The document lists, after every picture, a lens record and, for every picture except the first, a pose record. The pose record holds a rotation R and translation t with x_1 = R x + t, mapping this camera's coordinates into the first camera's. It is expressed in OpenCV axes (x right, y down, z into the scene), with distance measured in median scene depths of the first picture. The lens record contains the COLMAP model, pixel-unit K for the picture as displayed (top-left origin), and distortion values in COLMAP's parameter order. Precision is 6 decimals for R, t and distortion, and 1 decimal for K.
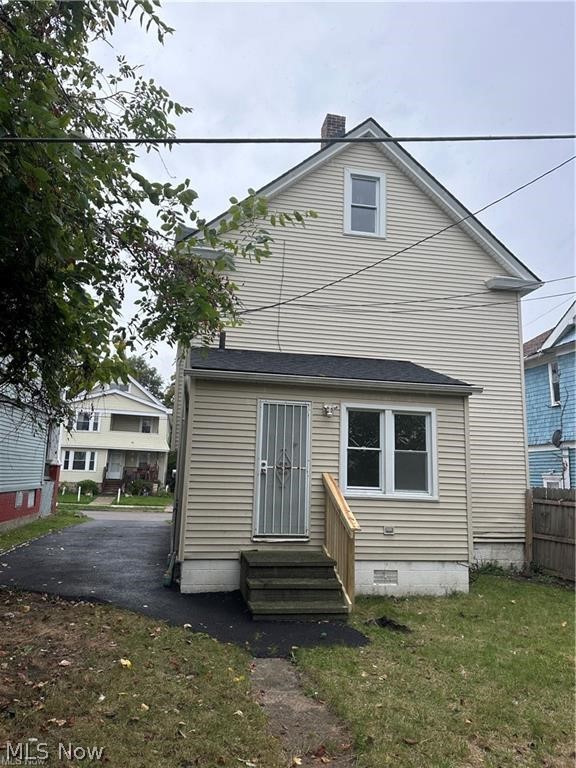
lens RADIAL K [[538.2, 0, 287.1], [0, 538.2, 382.5], [0, 0, 1]] dist [-0.001106, -0.000019]
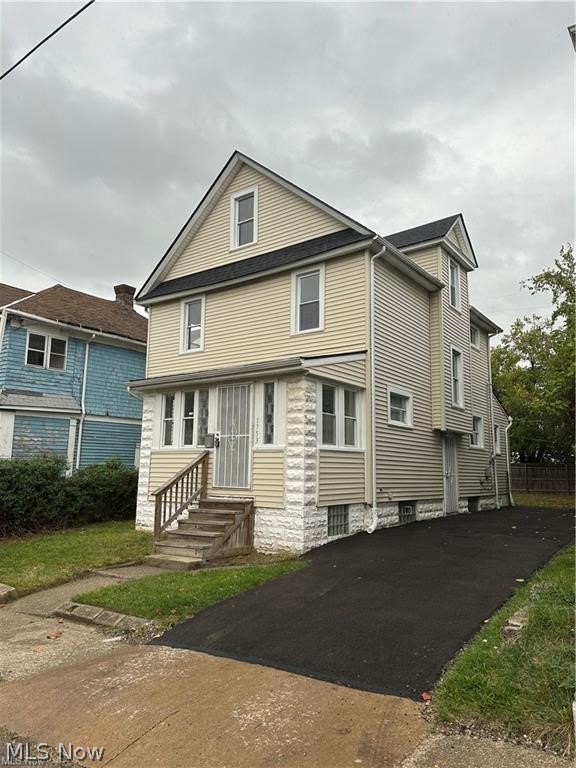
lens RADIAL K [[538.2, 0, 288.2], [0, 538.2, 384.4], [0, 0, 1]] dist [-0.001106, -0.000019]
pose [[0.694615, -0.126066, -0.708249, 1.025358], [0.135441, 0.989836, -0.043355, 0.107988], [0.706517, -0.065811, 0.704630, 0.181094]]
